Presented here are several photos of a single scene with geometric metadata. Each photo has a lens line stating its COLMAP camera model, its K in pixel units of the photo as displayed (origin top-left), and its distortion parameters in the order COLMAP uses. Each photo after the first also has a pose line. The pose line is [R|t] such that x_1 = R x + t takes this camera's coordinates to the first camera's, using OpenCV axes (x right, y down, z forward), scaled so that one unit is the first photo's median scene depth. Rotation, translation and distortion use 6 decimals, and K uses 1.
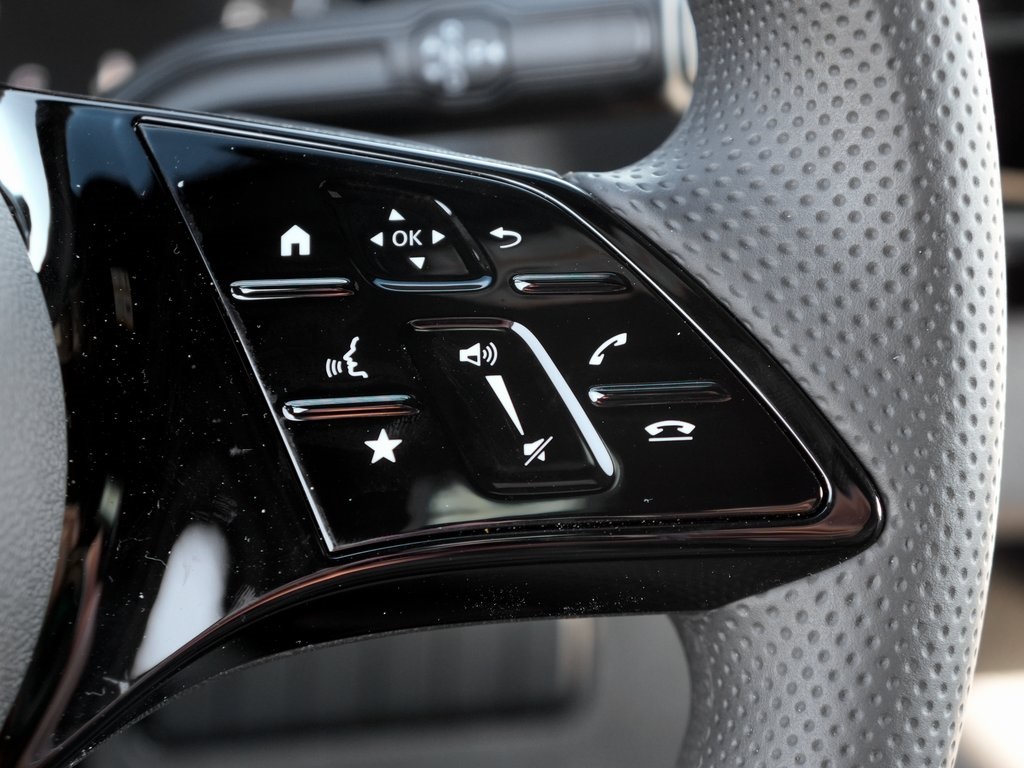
lens RADIAL K [[1884.6, 0, 512.0], [0, 1884.6, 384.0], [0, 0, 1]] dist [0.192336, 0.002591]
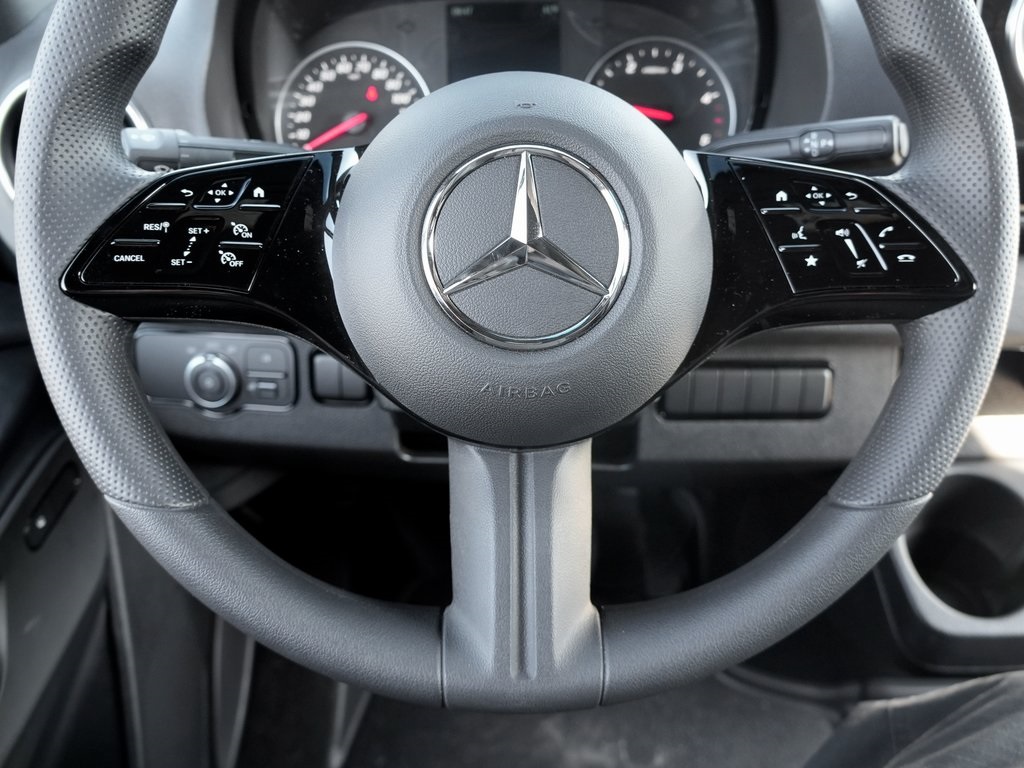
lens RADIAL K [[892.6, 0, 512.0], [0, 892.6, 384.0], [0, 0, 1]] dist [-0.181317, 0.105240]
pose [[0.968343, 0.045627, -0.245419, -0.182760], [-0.031653, 0.997661, 0.060588, 0.163127], [0.247609, -0.050902, 0.967522, -0.517372]]
